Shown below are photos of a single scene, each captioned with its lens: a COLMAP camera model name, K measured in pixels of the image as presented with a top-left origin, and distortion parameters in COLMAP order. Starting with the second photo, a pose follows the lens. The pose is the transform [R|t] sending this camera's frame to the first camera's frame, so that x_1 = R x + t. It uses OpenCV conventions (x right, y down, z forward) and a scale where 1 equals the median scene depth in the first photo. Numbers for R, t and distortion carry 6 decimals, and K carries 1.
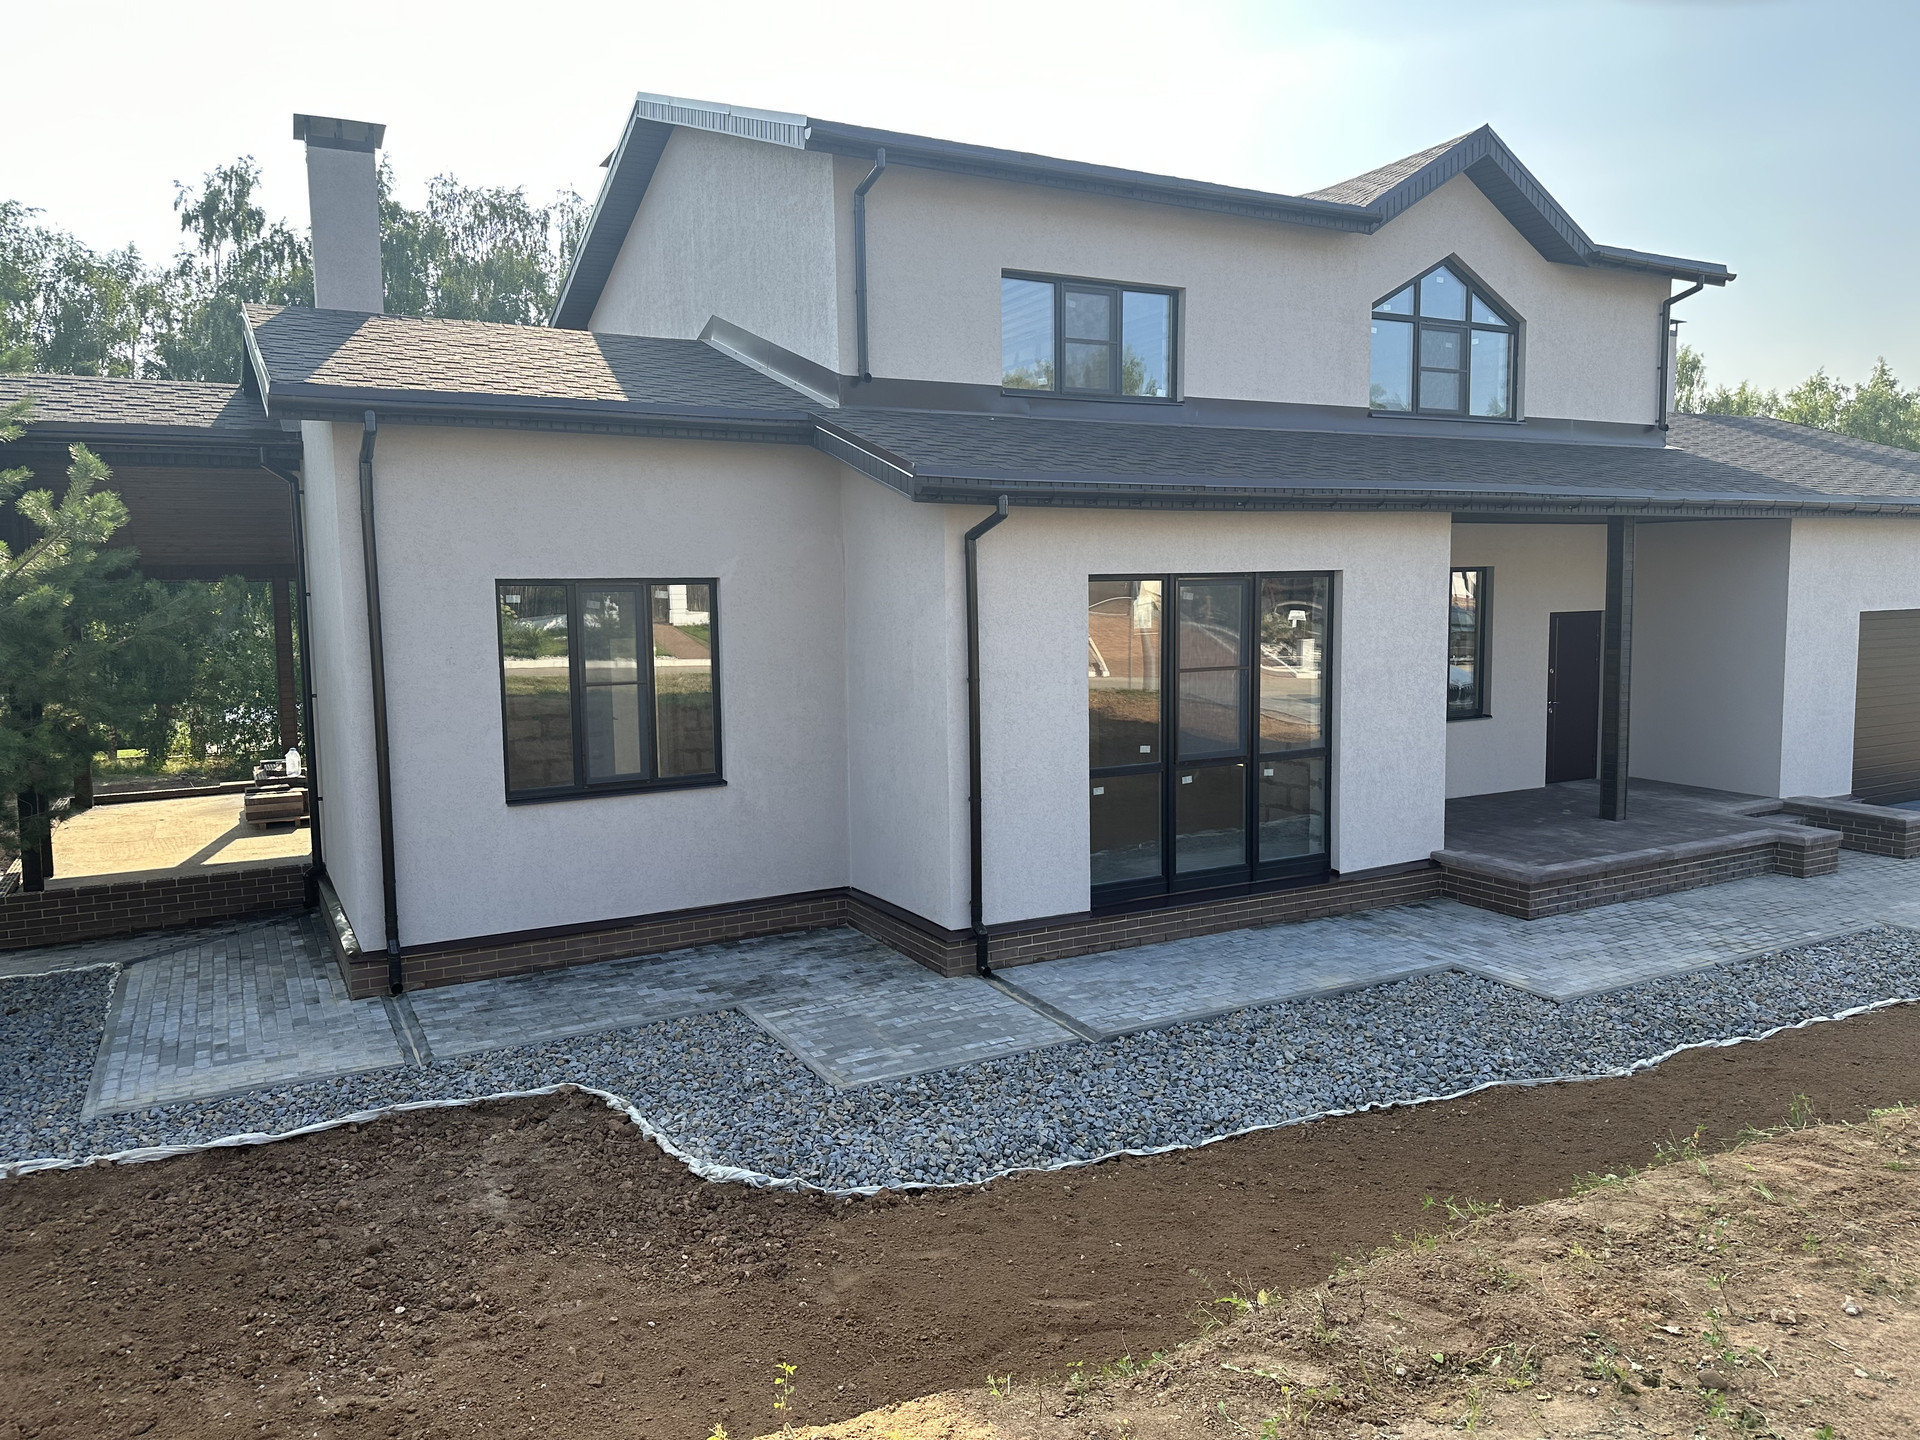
lens RADIAL K [[1350.5, 0, 972.7], [0, 1350.5, 727.3], [0, 0, 1]] dist [0.032691, -0.039804]
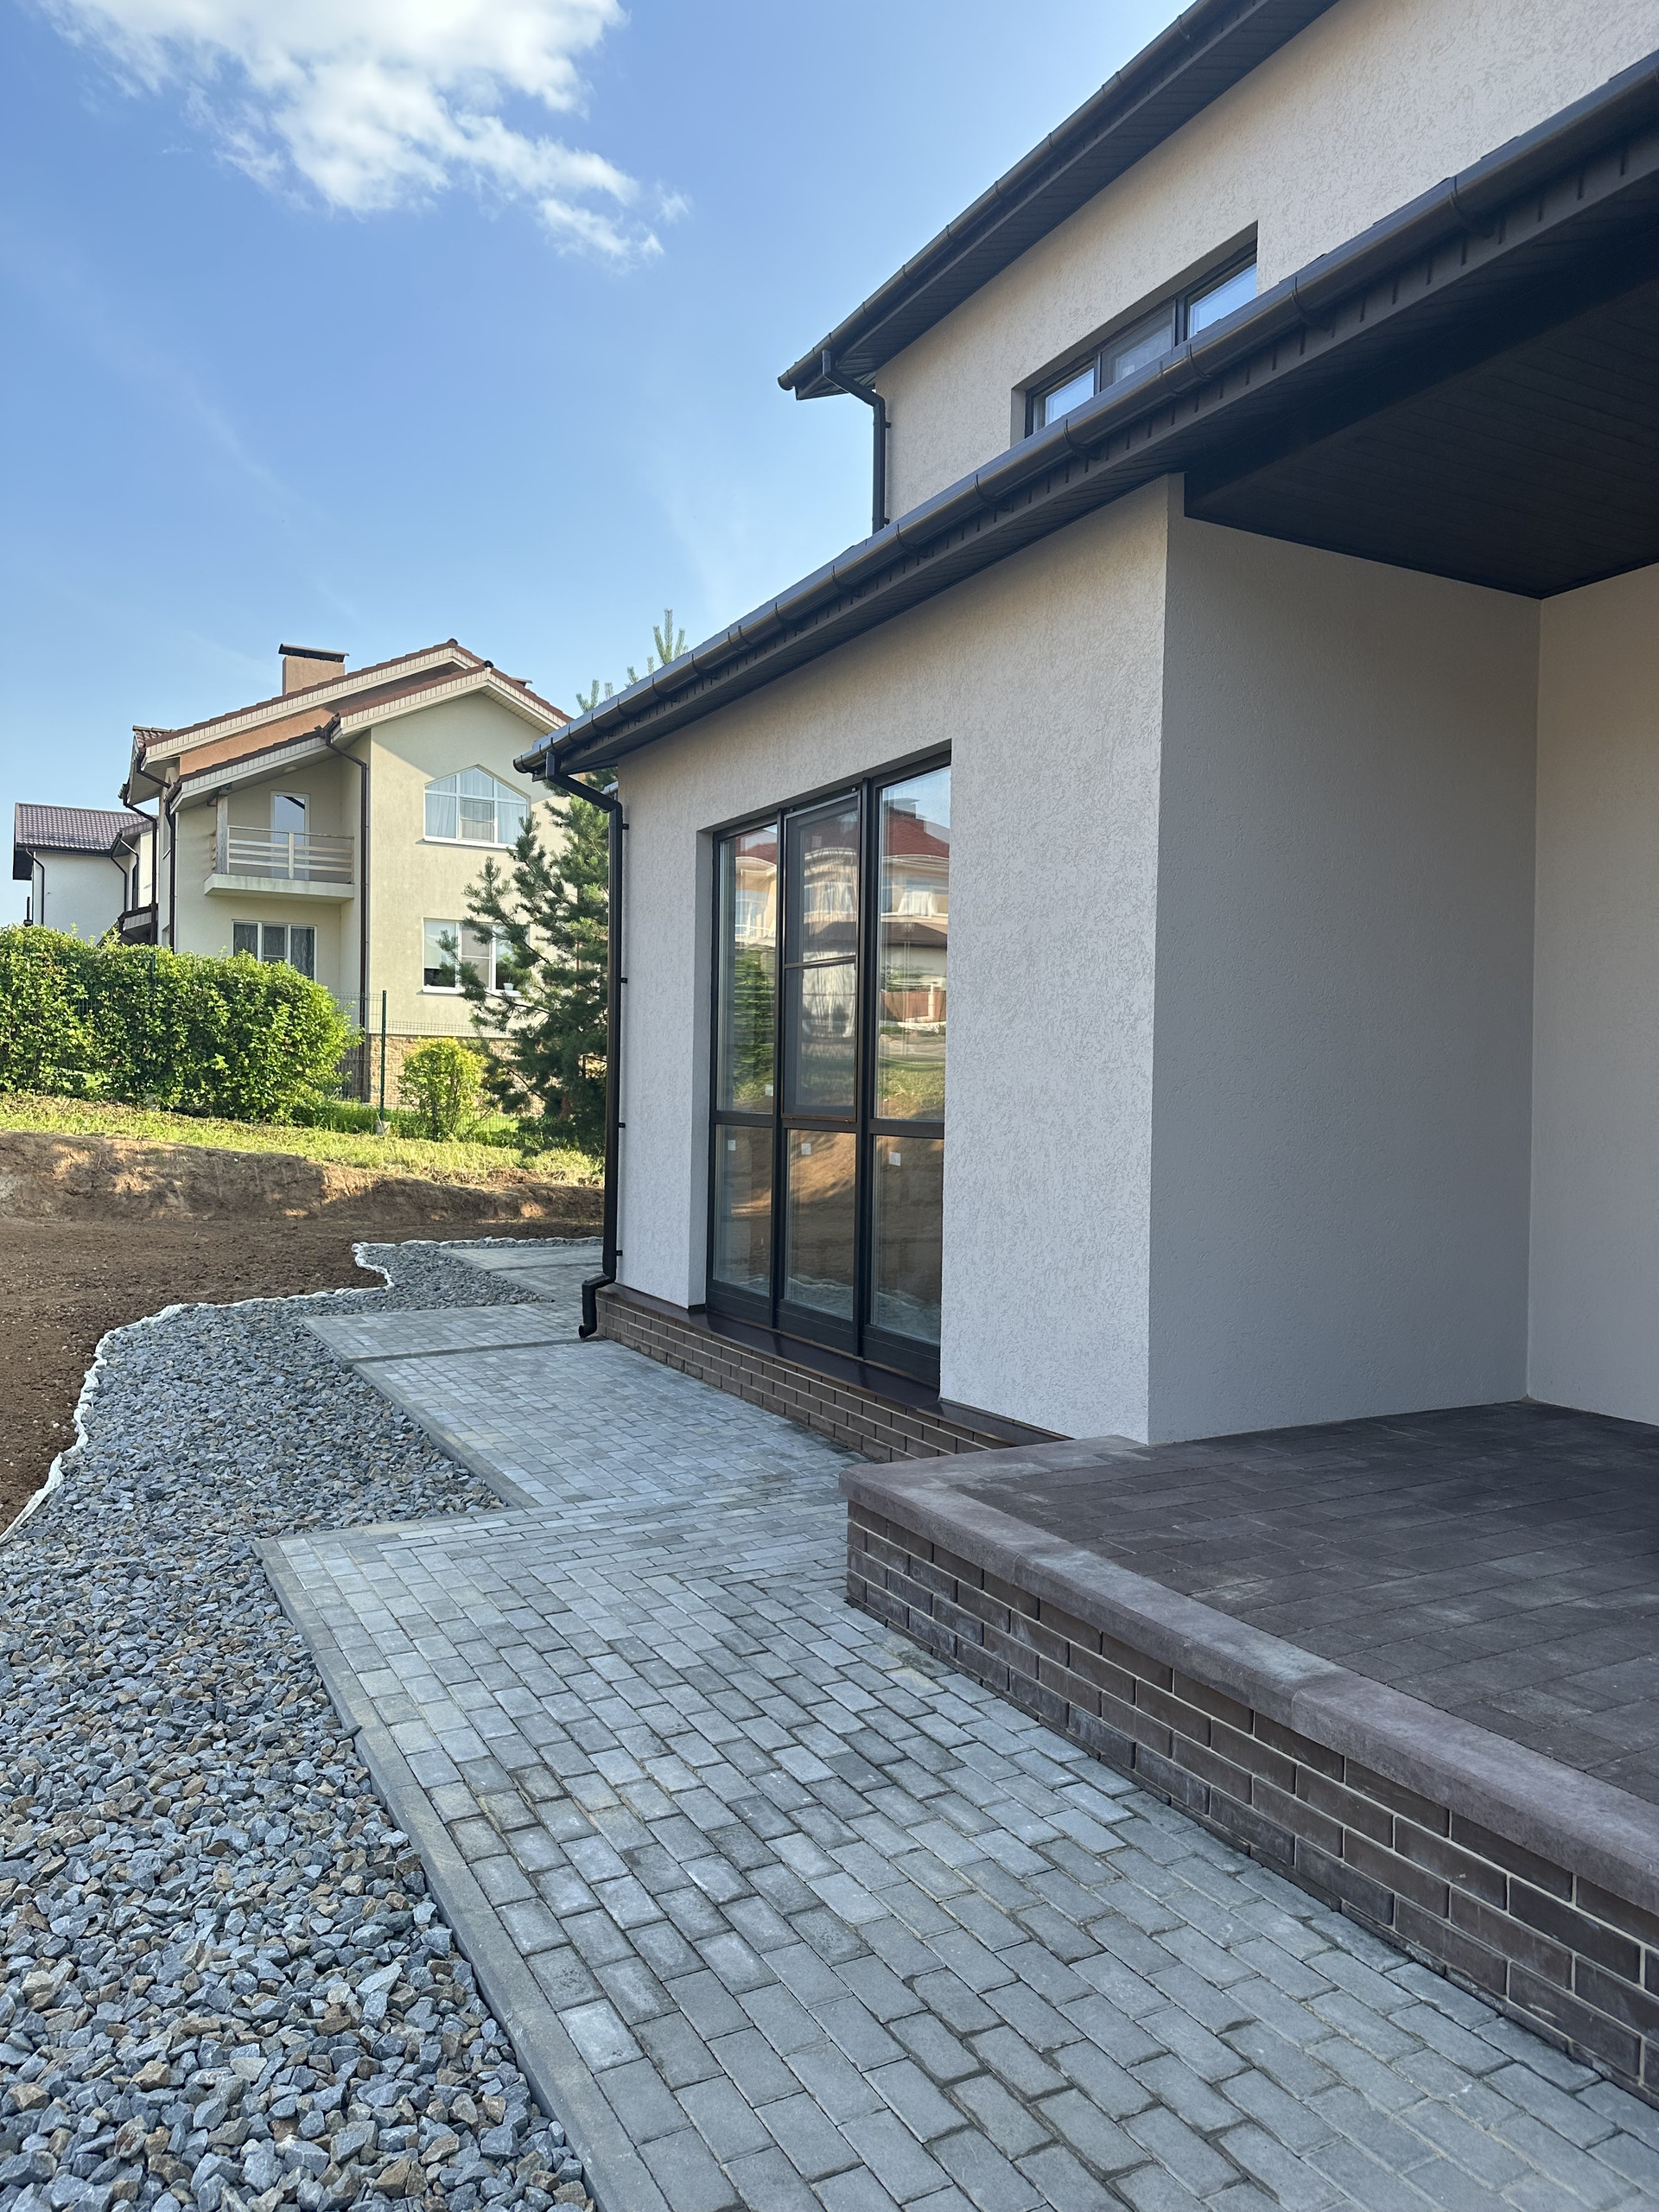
lens RADIAL K [[1555.9, 0, 819.5], [0, 1555.9, 1093.4], [0, 0, 1]] dist [0.032691, -0.039804]
pose [[-0.020245, 0.017006, -0.999650, 0.813740], [-0.127629, 0.991631, 0.019454, 0.001108], [0.991615, 0.127978, -0.017905, 0.972025]]
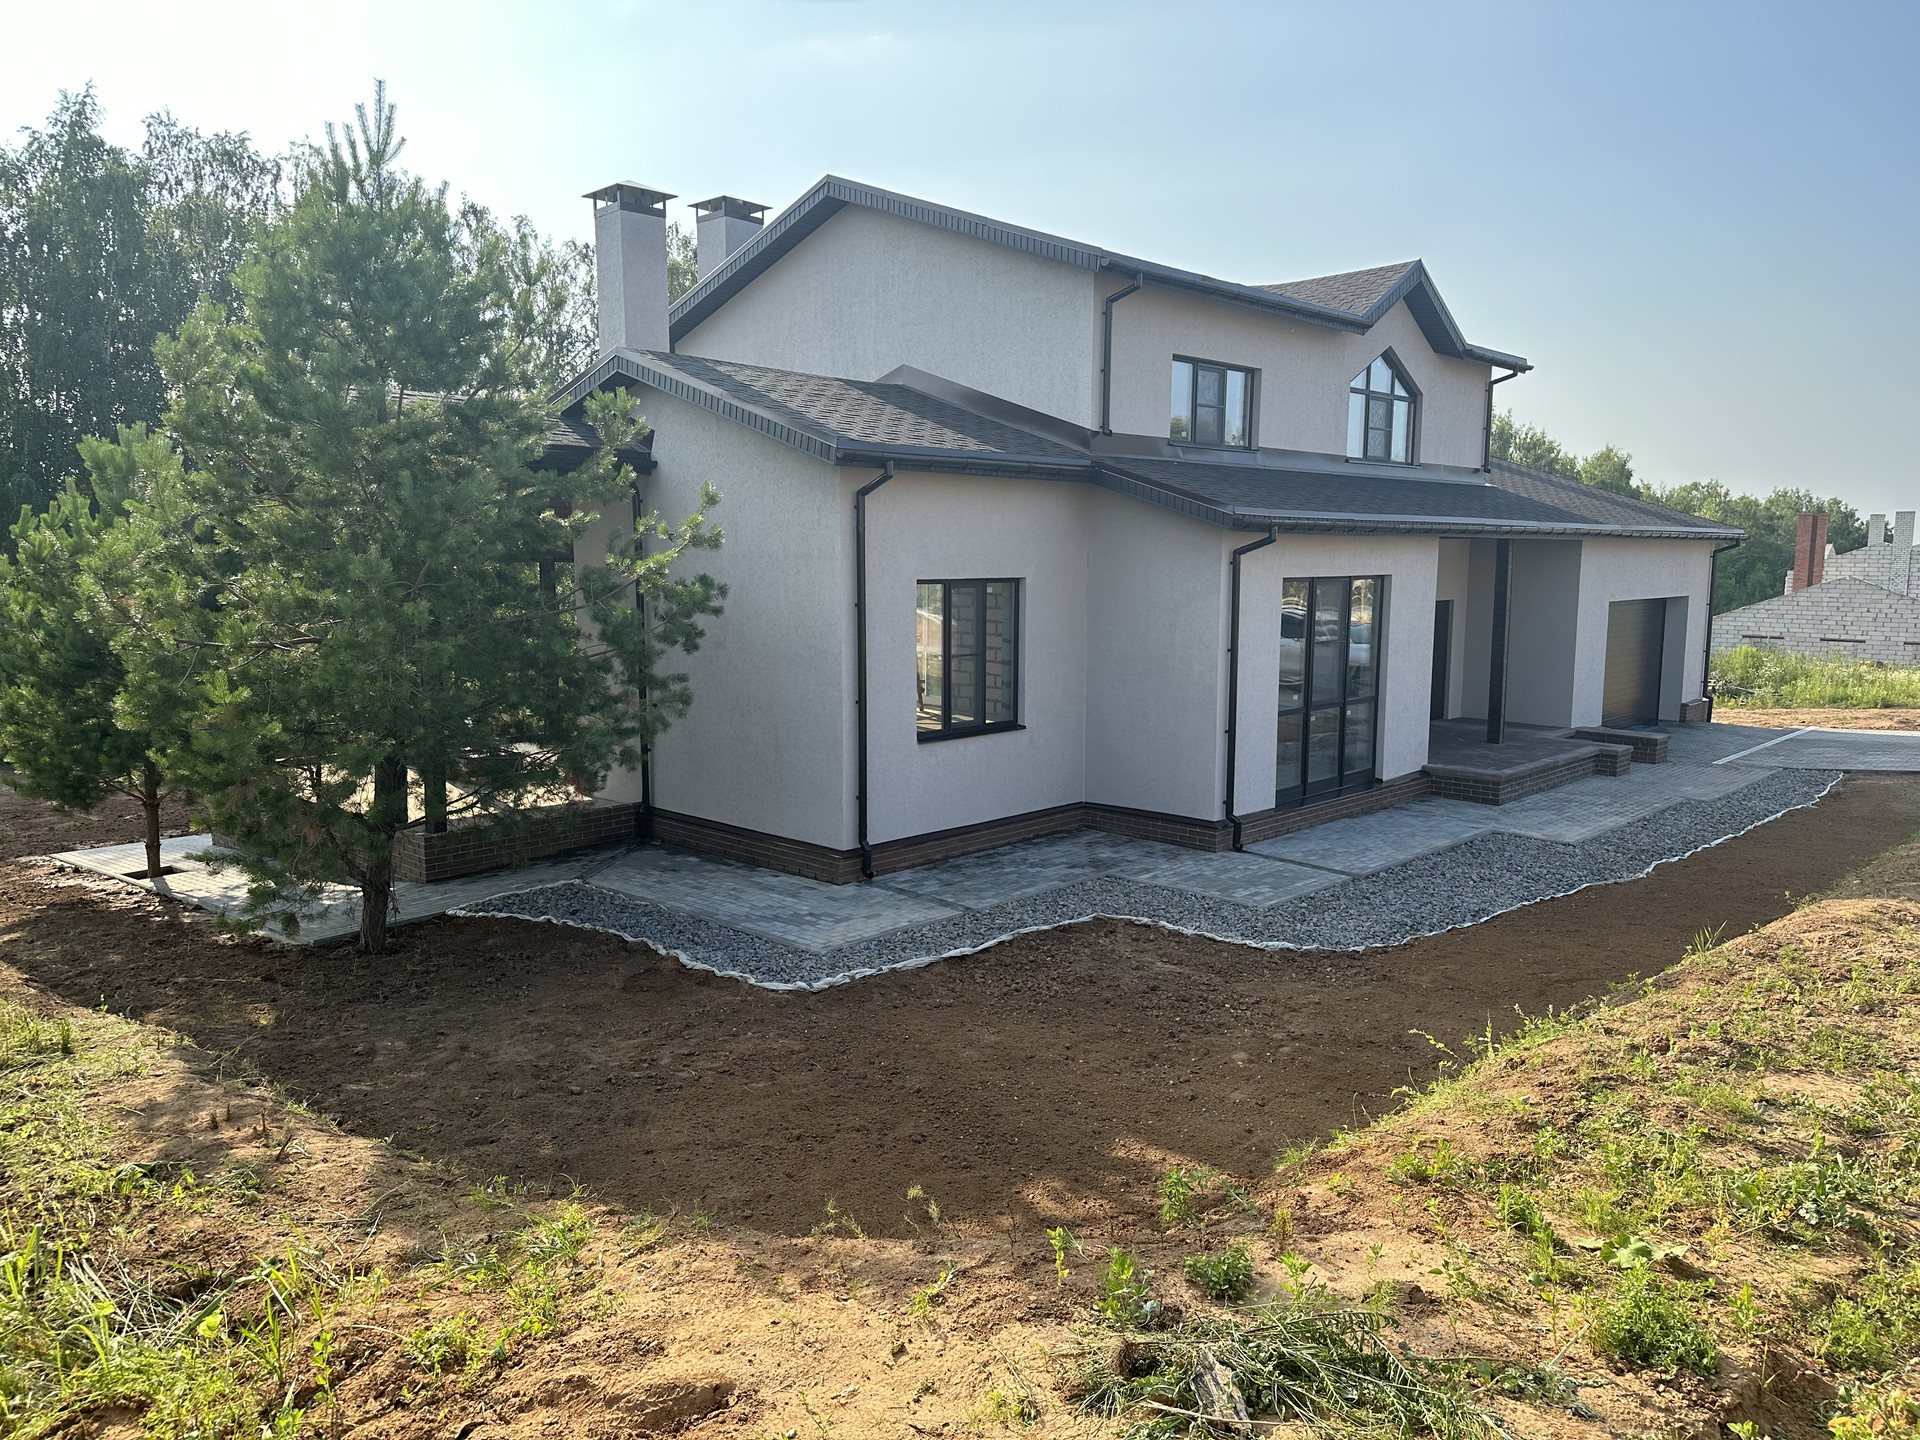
lens RADIAL K [[1350.5, 0, 969.4], [0, 1350.5, 734.6], [0, 0, 1]] dist [0.032691, -0.039804]
pose [[0.954261, -0.021635, 0.298191, -0.607678], [0.014128, 0.999527, 0.027308, 0.011460], [-0.298641, -0.021846, 0.954115, -0.276244]]
